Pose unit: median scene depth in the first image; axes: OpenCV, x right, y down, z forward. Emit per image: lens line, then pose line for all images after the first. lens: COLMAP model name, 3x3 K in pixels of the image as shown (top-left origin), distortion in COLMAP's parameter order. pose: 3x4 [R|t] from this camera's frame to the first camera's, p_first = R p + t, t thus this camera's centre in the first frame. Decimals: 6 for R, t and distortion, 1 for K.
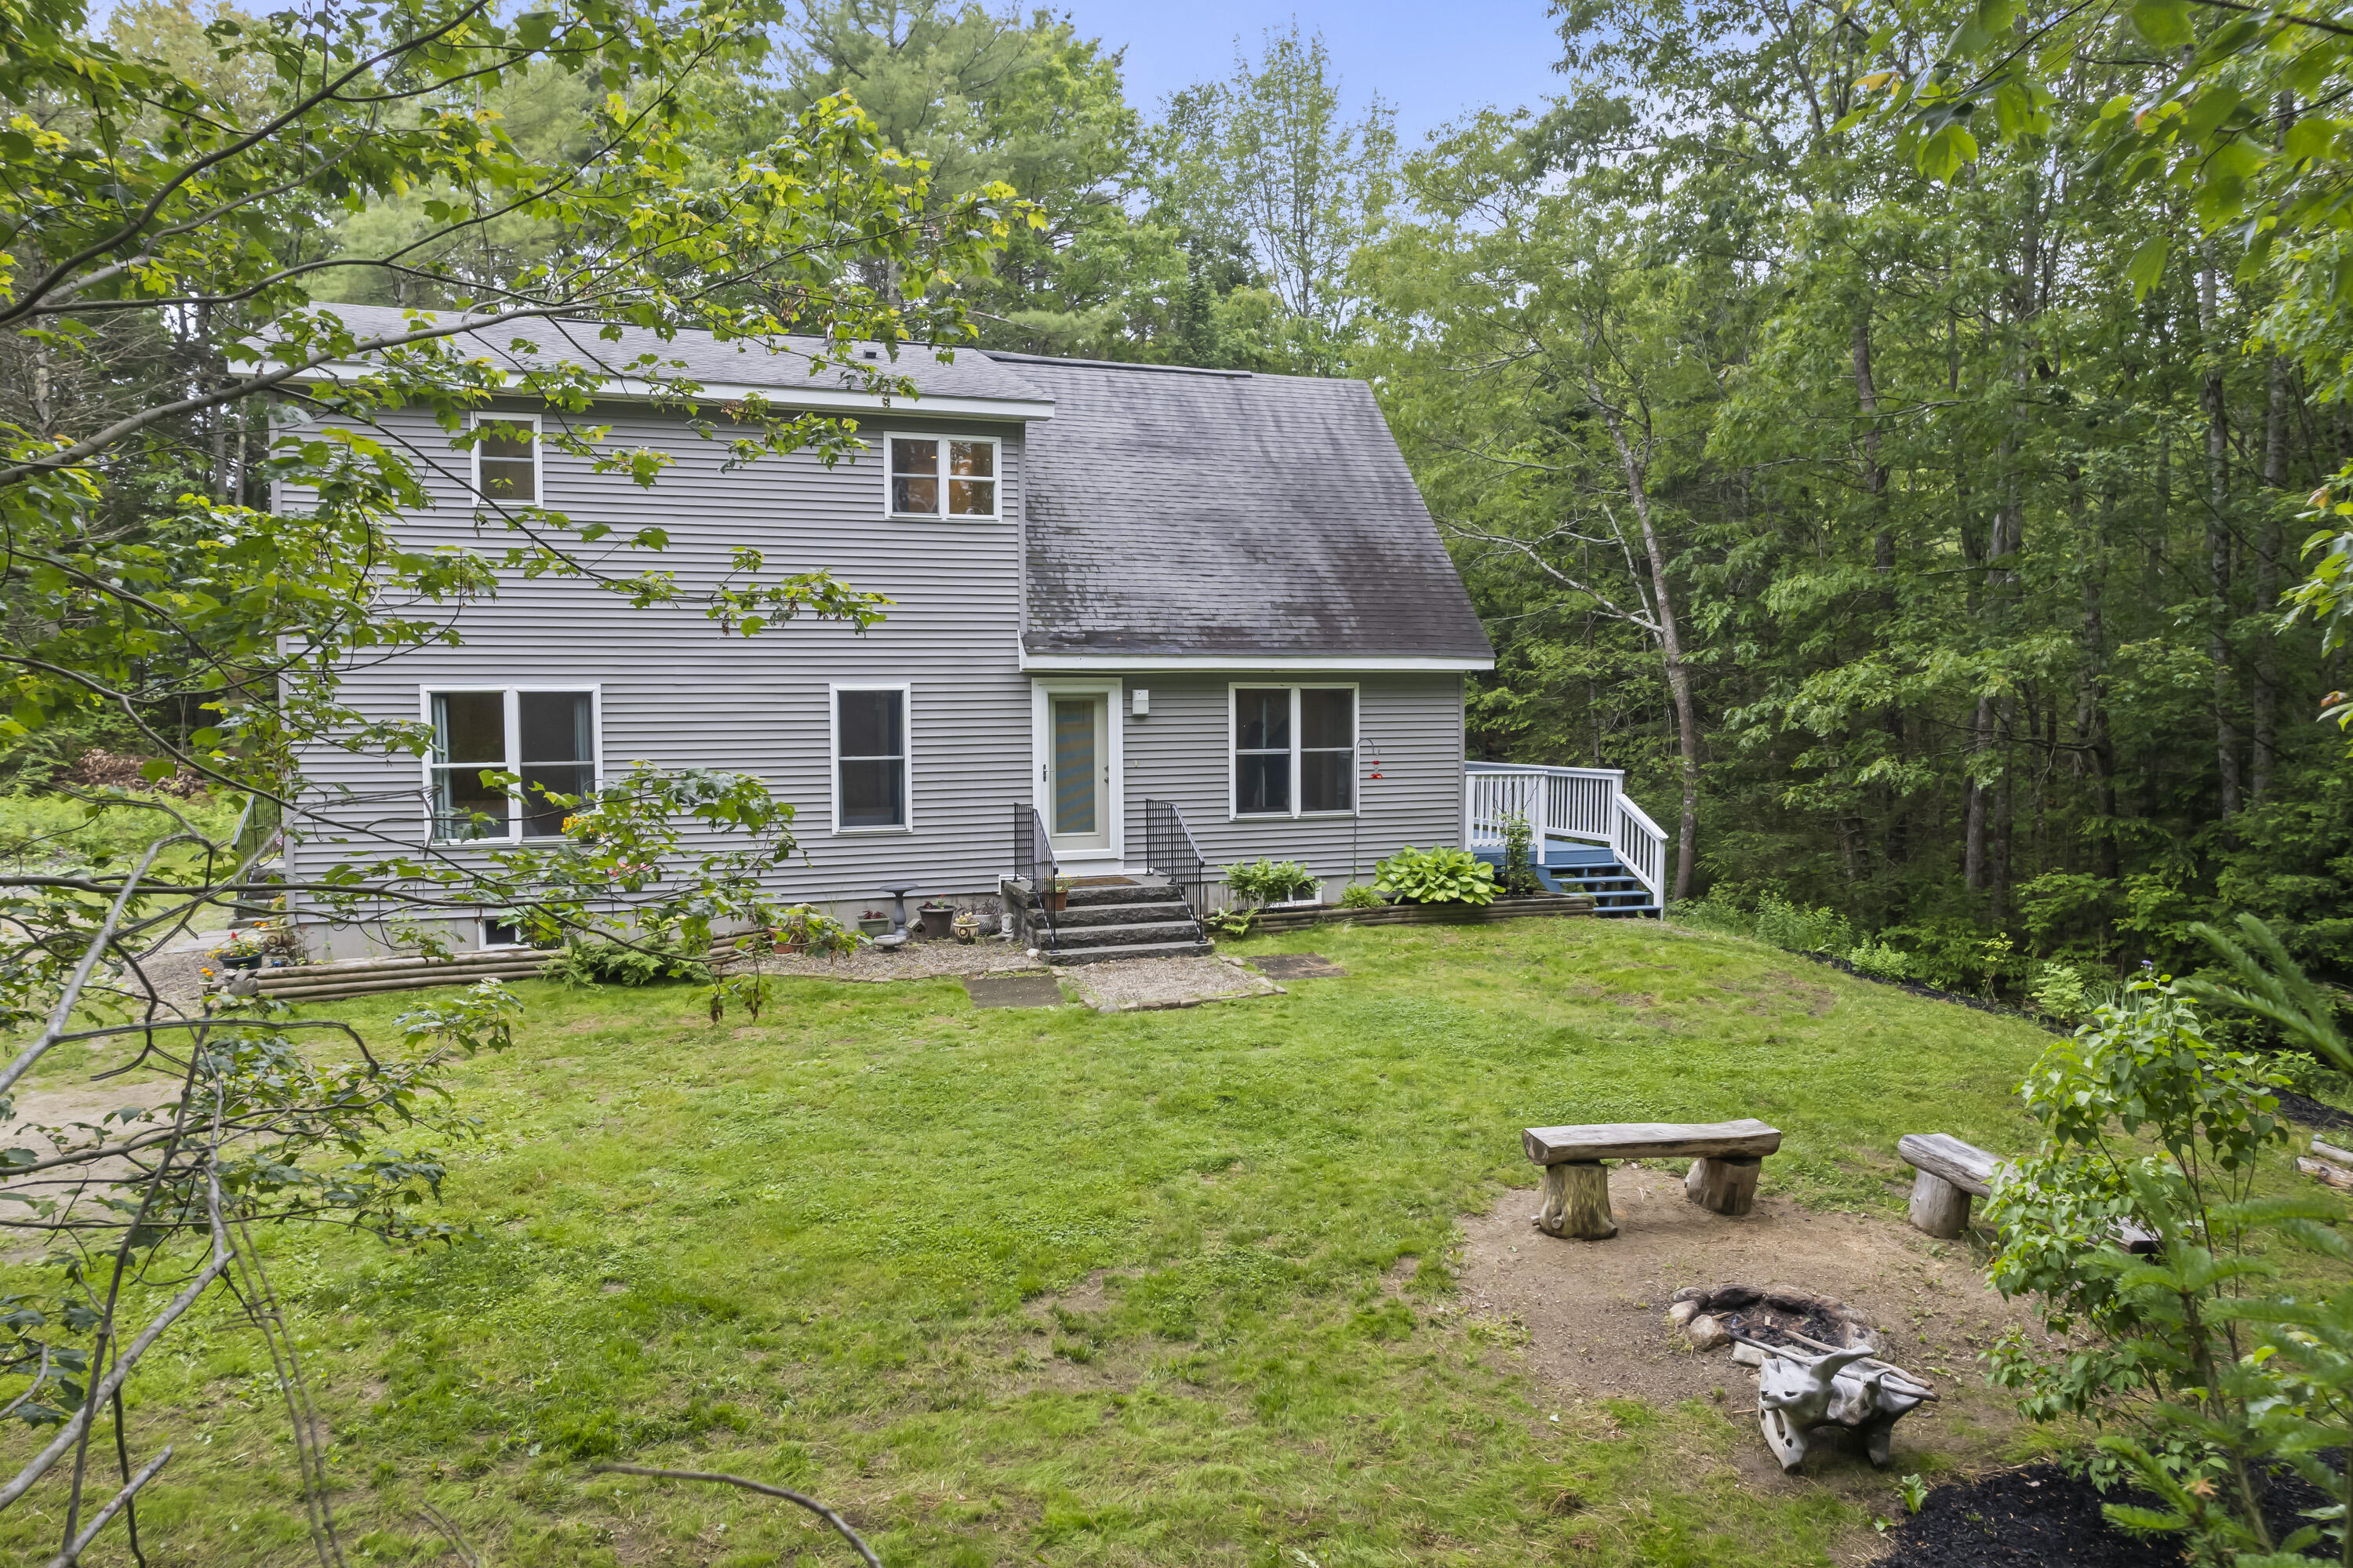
lens RADIAL K [[1507.8, 0, 1190.5], [0, 1507.8, 774.7], [0, 0, 1]] dist [-0.059499, 0.042602]
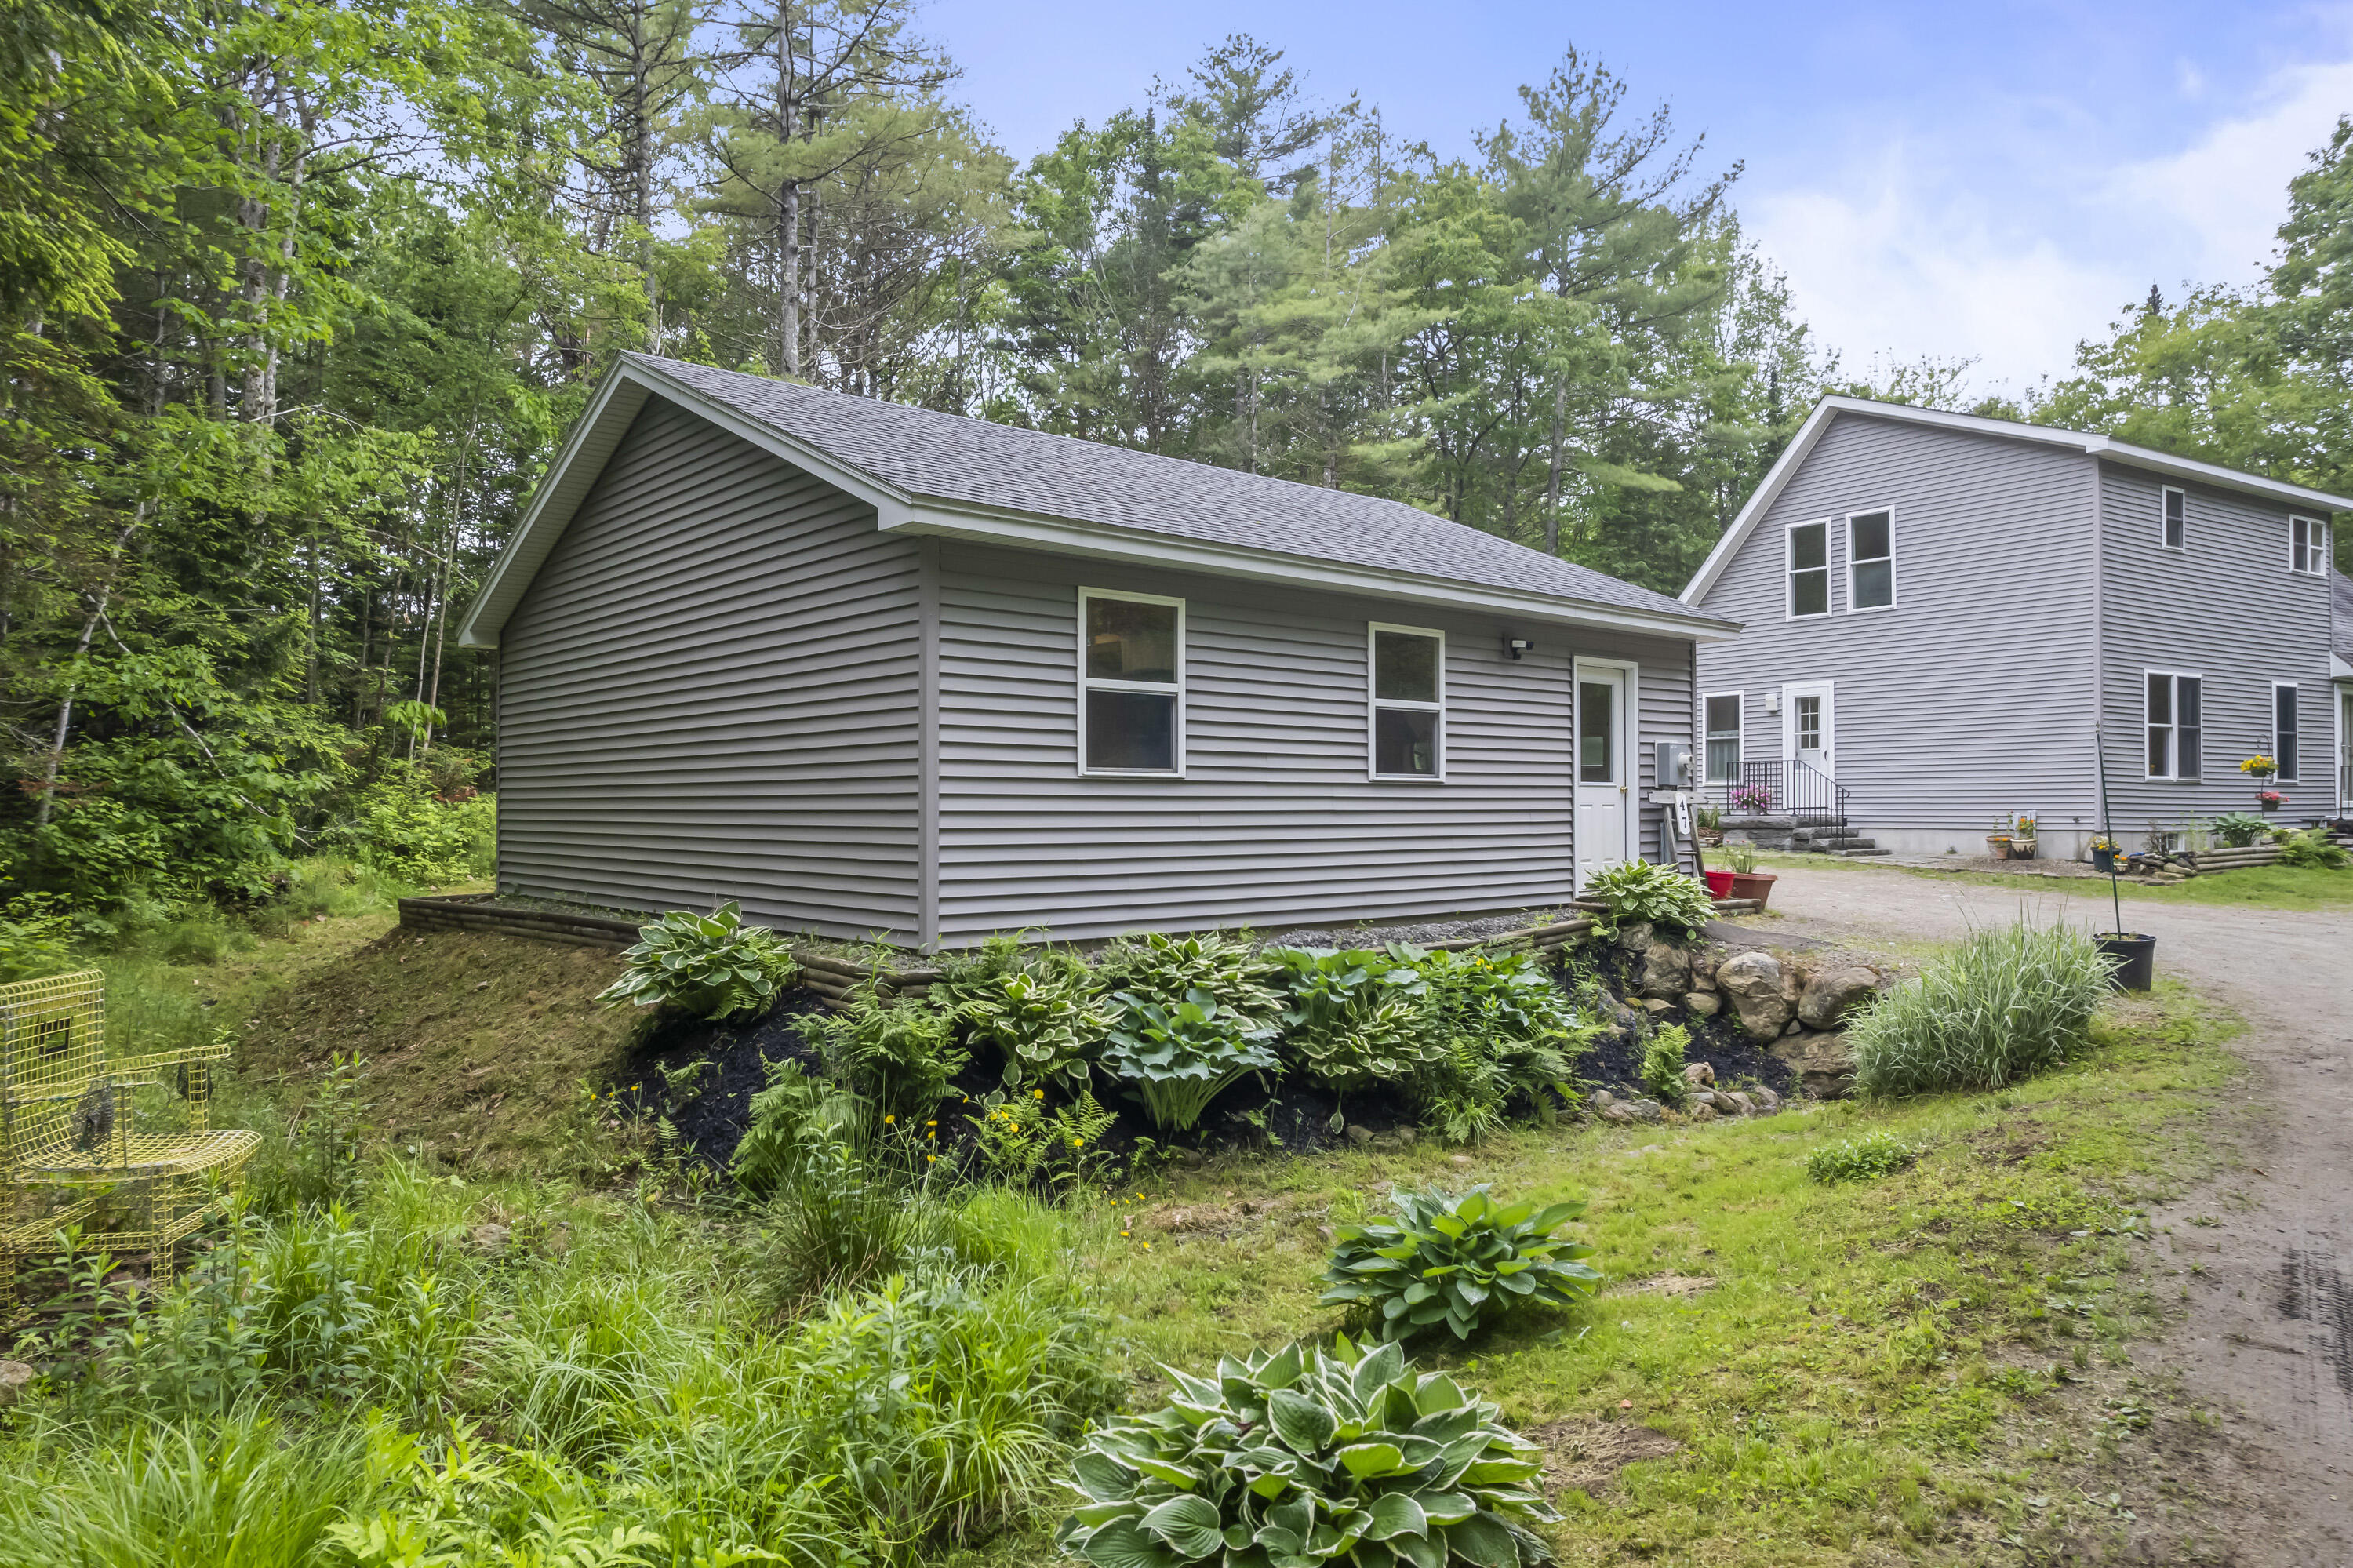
lens RADIAL K [[1507.8, 0, 1190.3], [0, 1507.8, 778.9], [0, 0, 1]] dist [-0.059499, 0.042602]
pose [[0.982595, 0.009826, 0.185503, -1.476002], [0.001675, 0.998091, -0.061746, 0.116957], [-0.185756, 0.060982, 0.980702, -0.206298]]
